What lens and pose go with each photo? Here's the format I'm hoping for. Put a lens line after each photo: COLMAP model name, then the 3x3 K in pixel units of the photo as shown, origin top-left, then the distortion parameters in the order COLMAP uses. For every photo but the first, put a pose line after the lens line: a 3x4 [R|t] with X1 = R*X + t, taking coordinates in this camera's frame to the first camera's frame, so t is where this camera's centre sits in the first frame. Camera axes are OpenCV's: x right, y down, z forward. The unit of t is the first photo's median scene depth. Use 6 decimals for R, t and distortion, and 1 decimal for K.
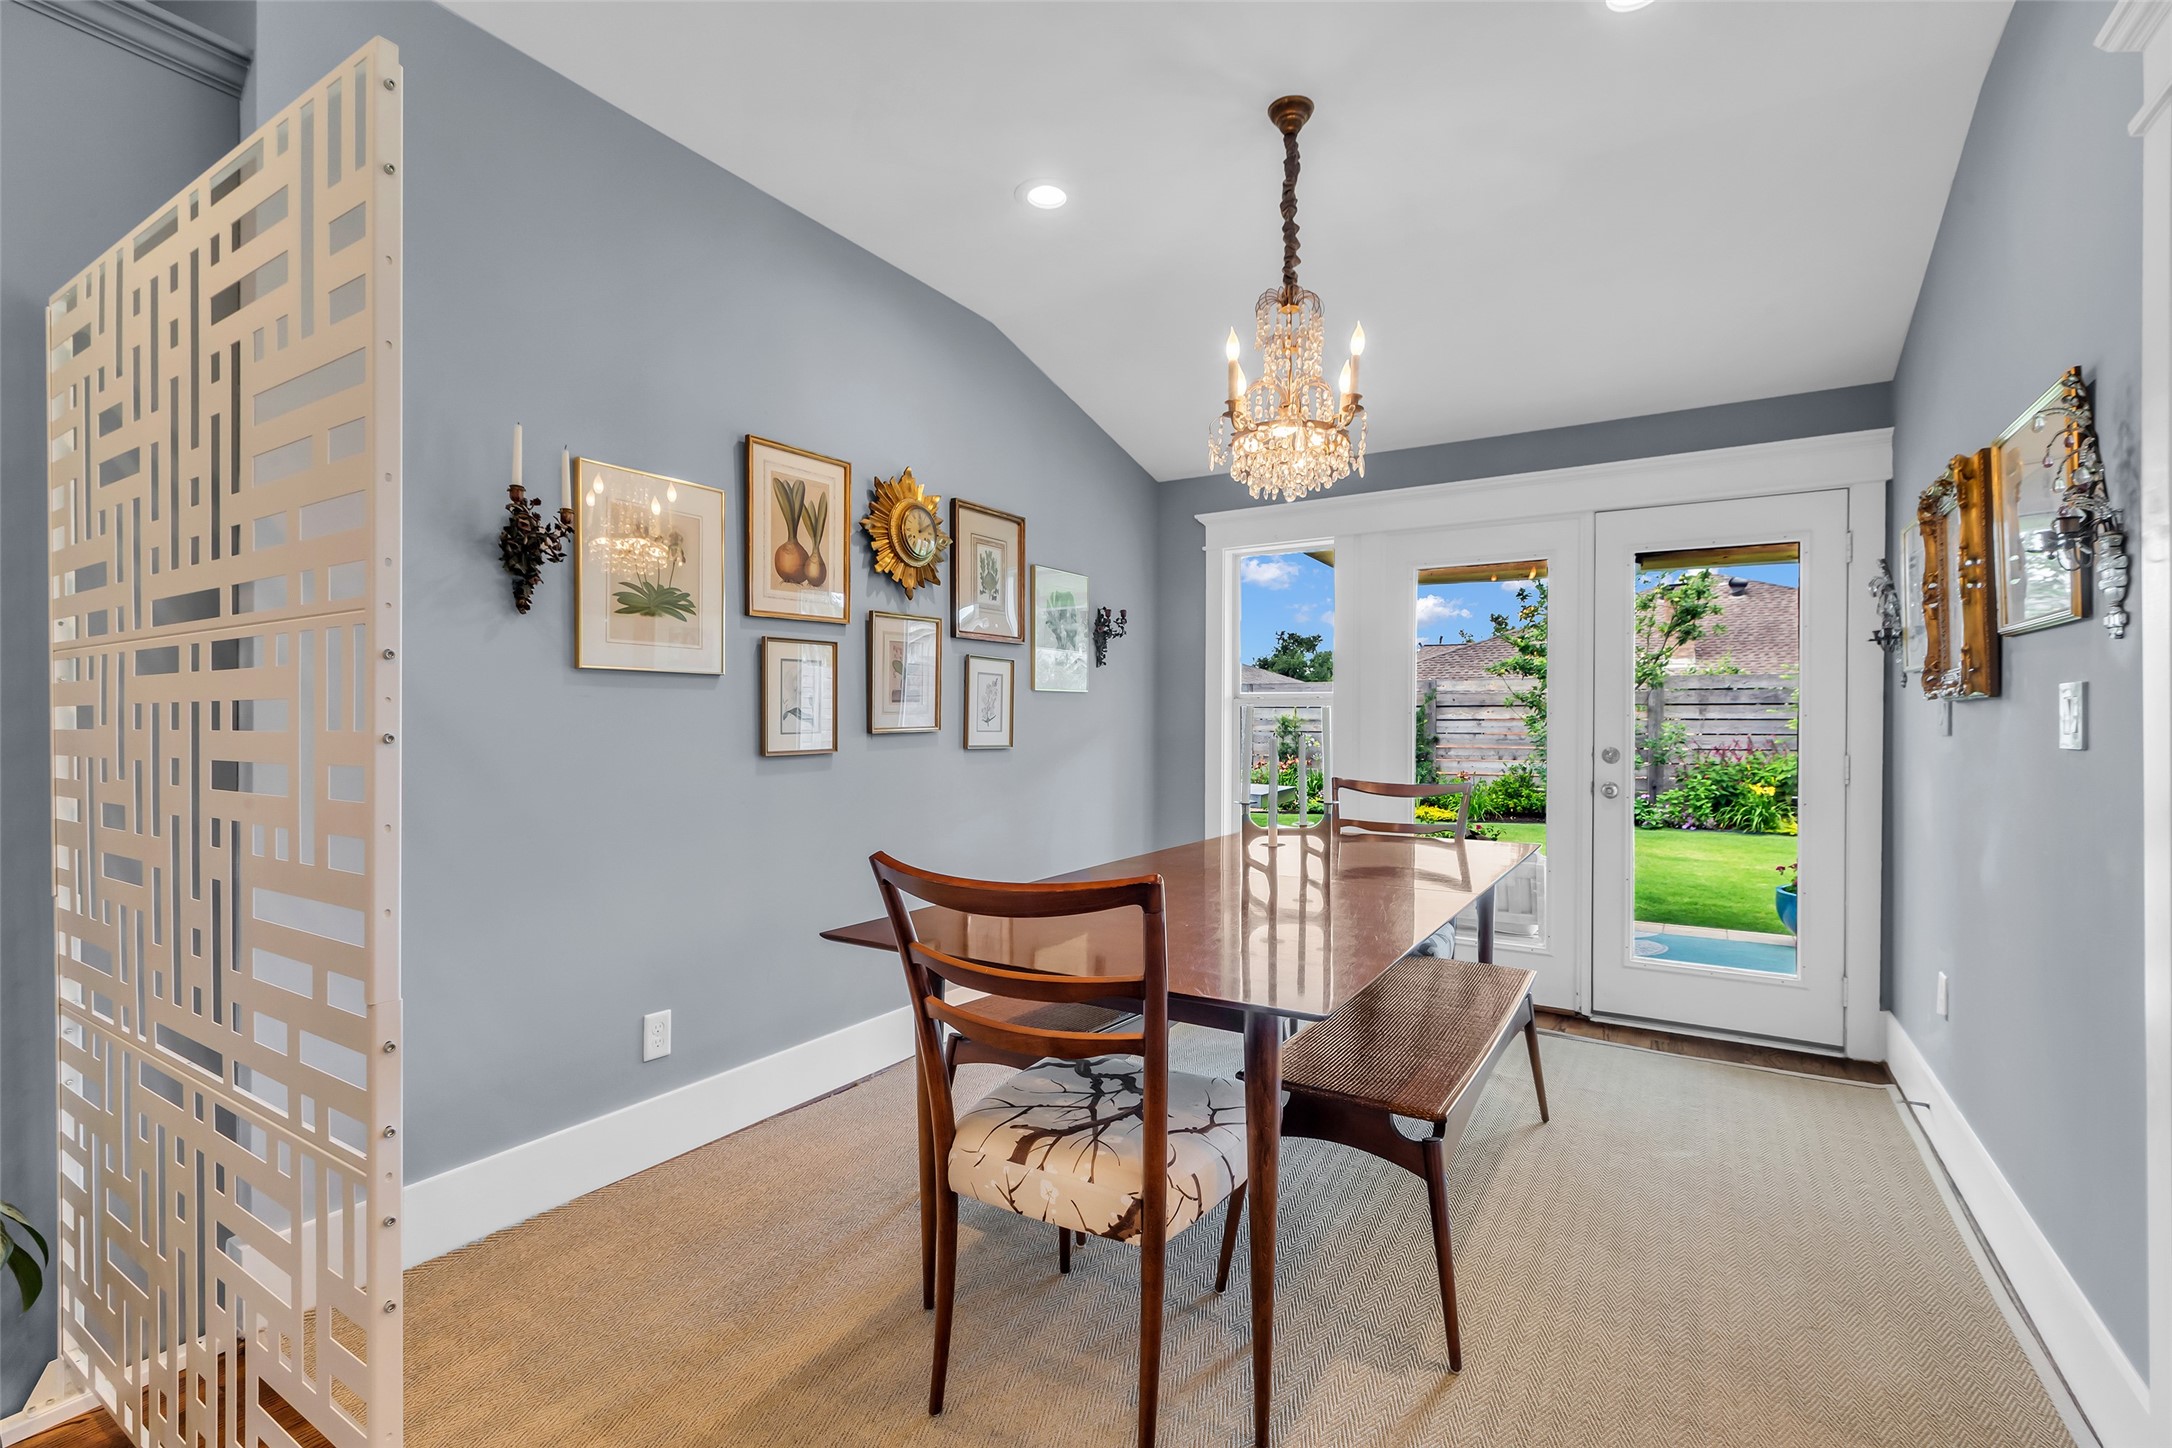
lens RADIAL K [[968.3, 0, 1082.5], [0, 968.3, 731.8], [0, 0, 1]] dist [-0.003303, 0.003973]
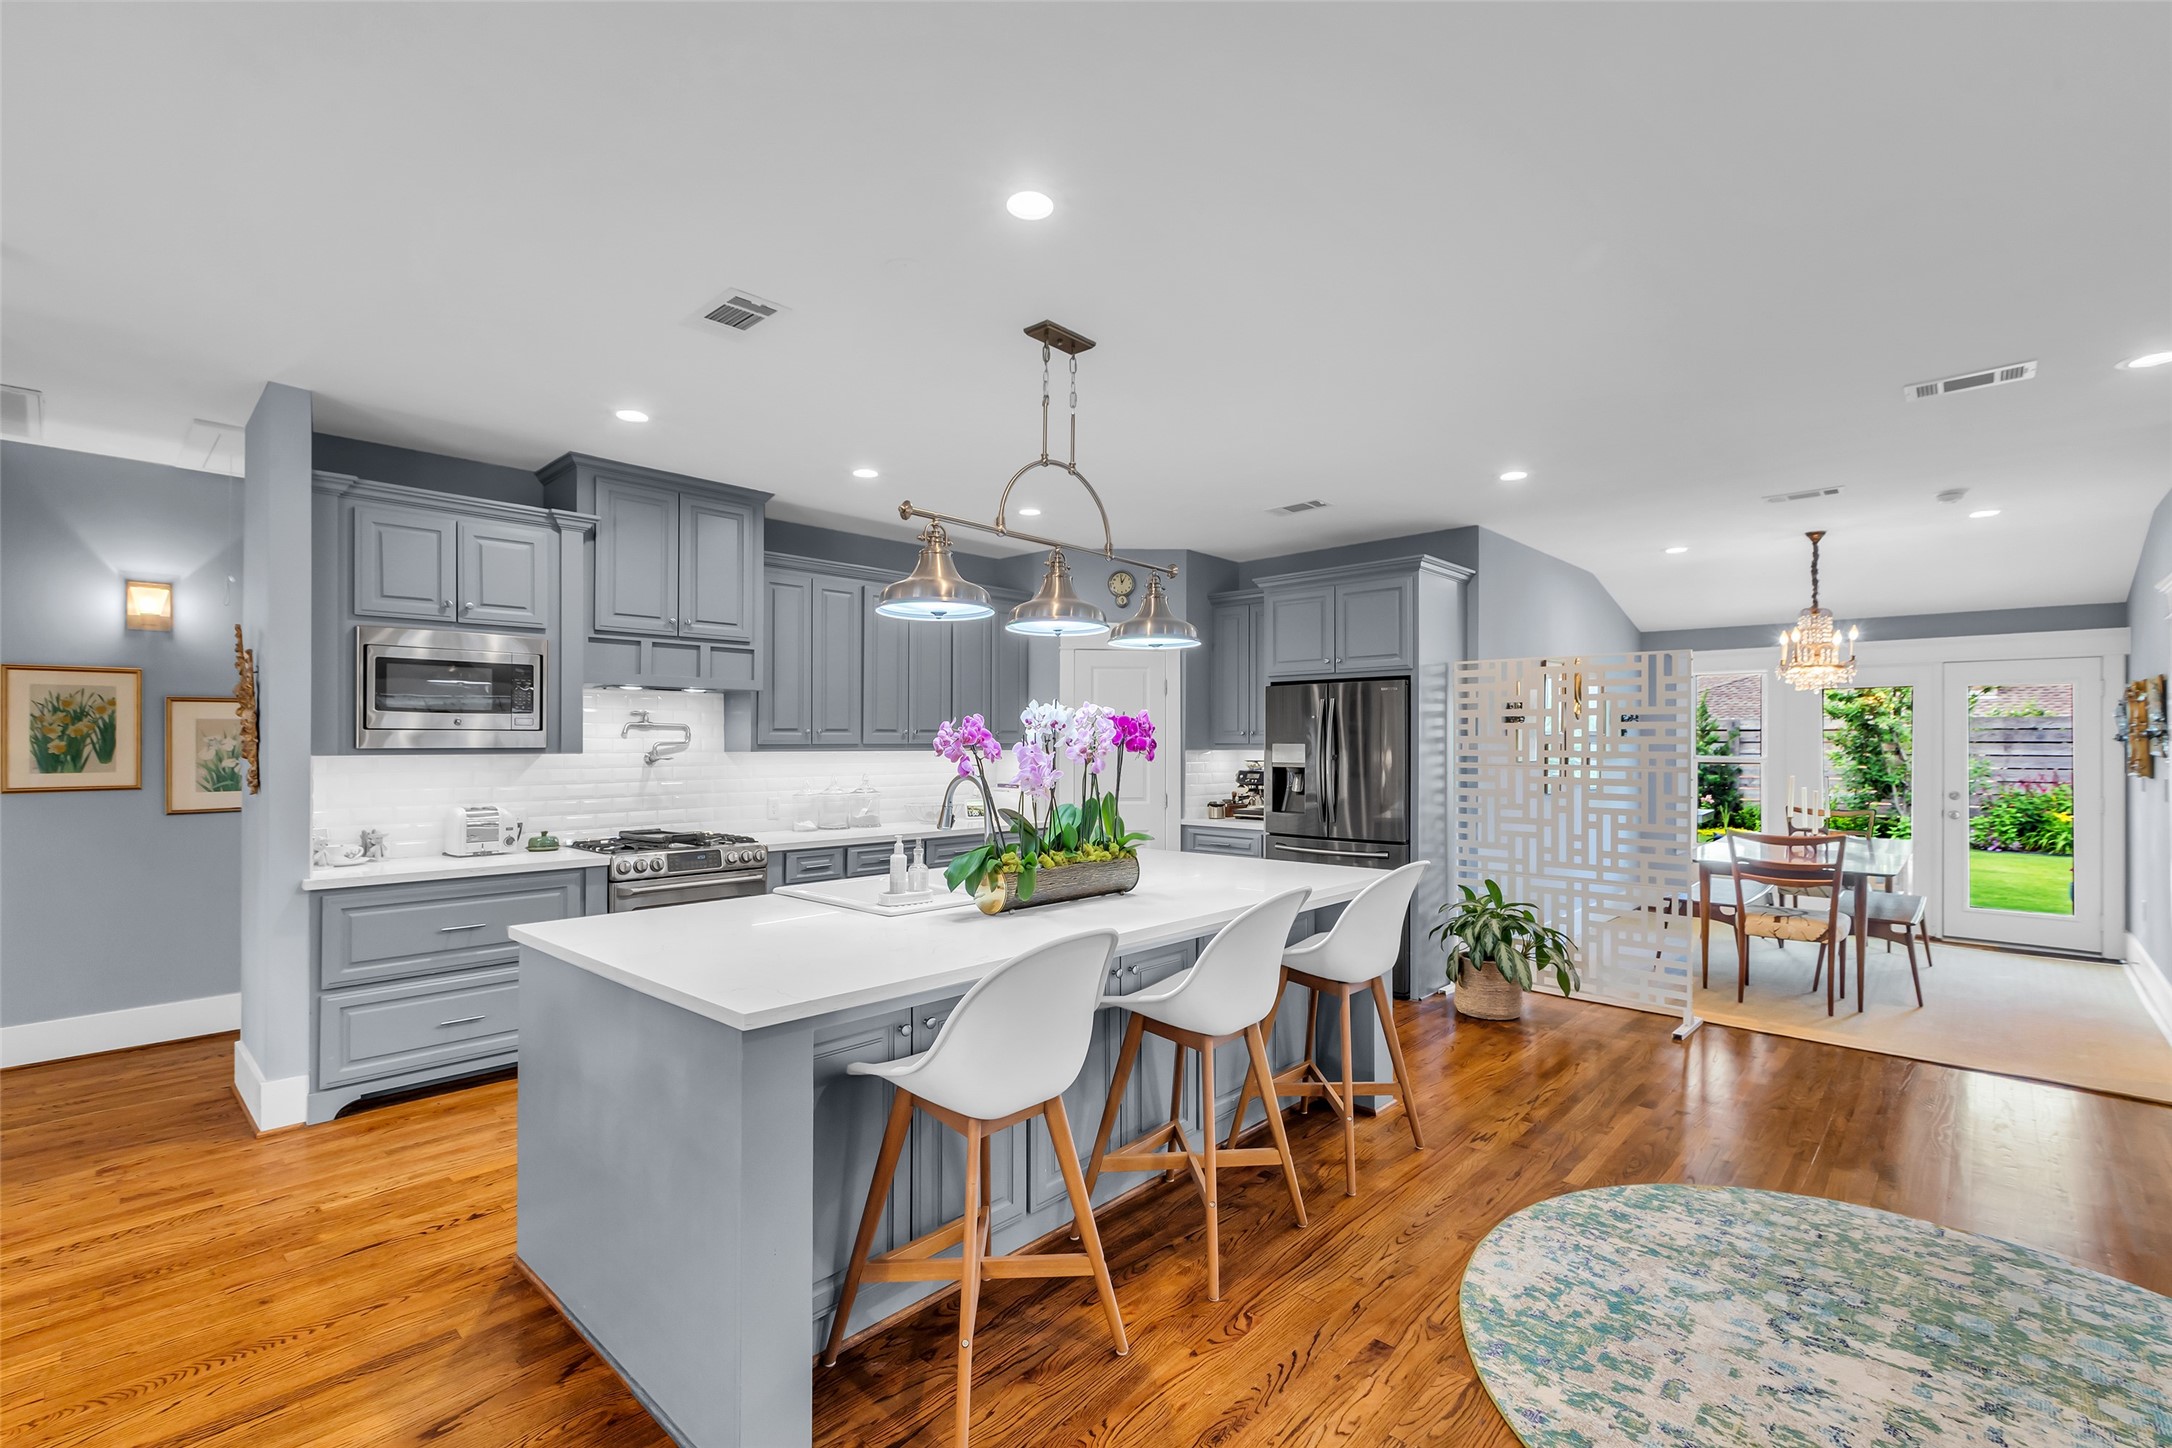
lens RADIAL K [[968.3, 0, 1100.9], [0, 968.3, 741.5], [0, 0, 1]] dist [-0.003303, 0.003973]
pose [[0.983757, -0.000717, -0.179502, -0.233438], [-0.001097, 0.999949, -0.010006, -0.018790], [0.179500, 0.010040, 0.983707, -0.358300]]
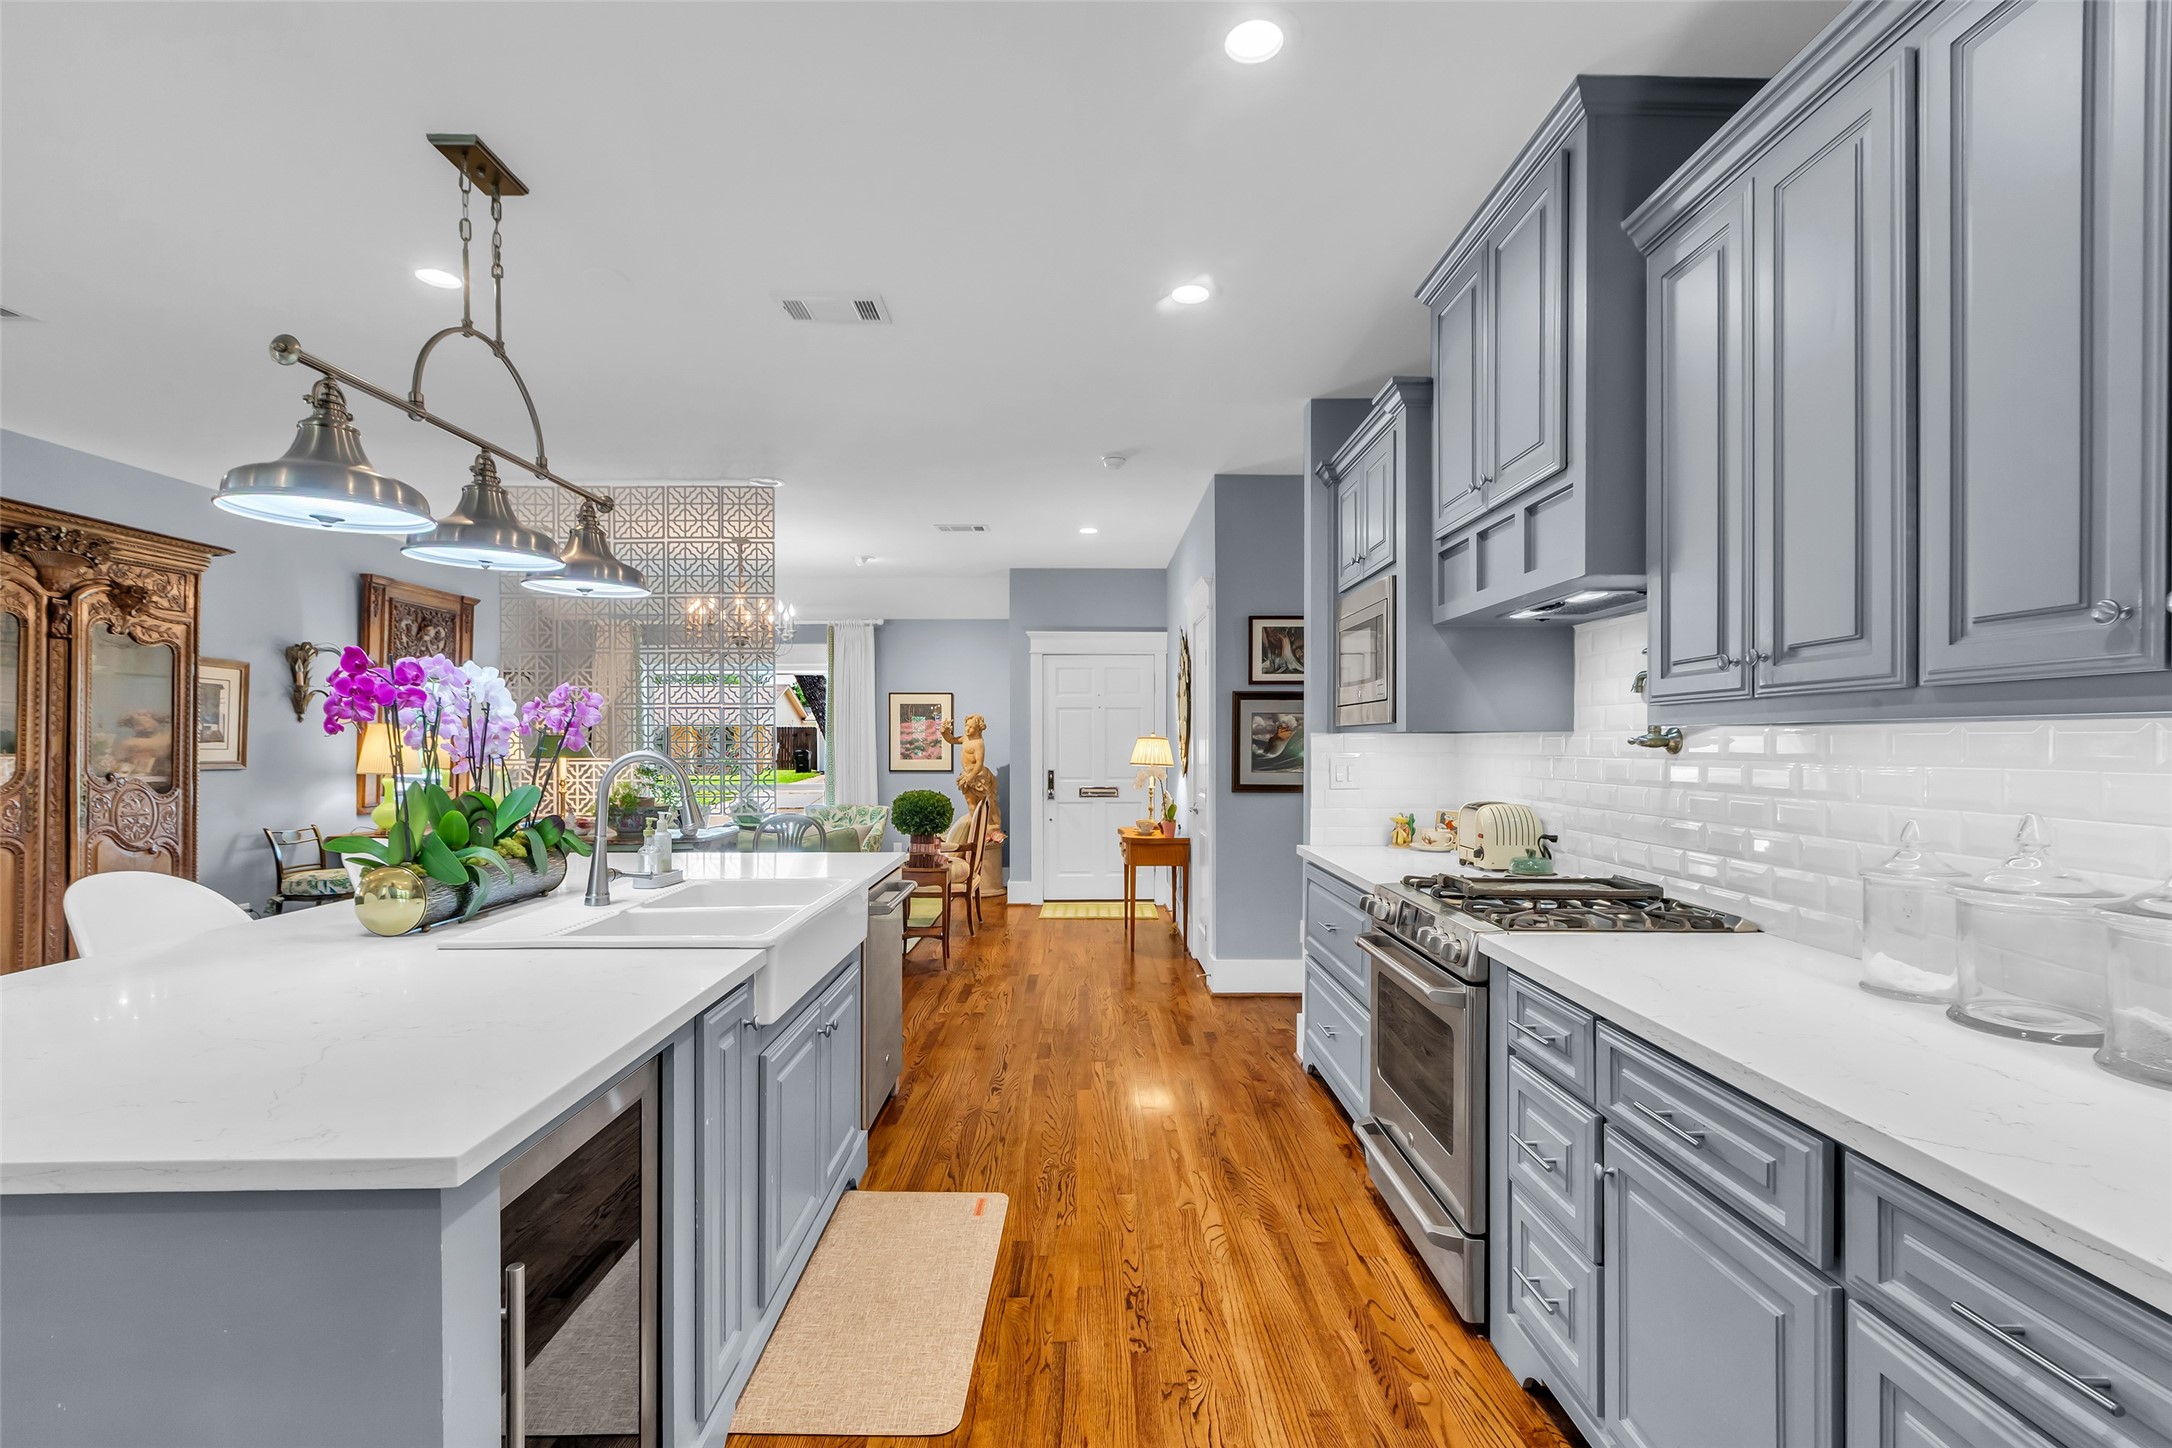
lens RADIAL K [[968.3, 0, 1102.8], [0, 968.3, 726.1], [0, 0, 1]] dist [-0.003303, 0.003973]
pose [[-0.828177, -0.008115, -0.560408, -0.286187], [-0.005458, 0.999965, -0.006414, -0.016822], [0.560440, -0.002253, -0.828192, 0.142125]]
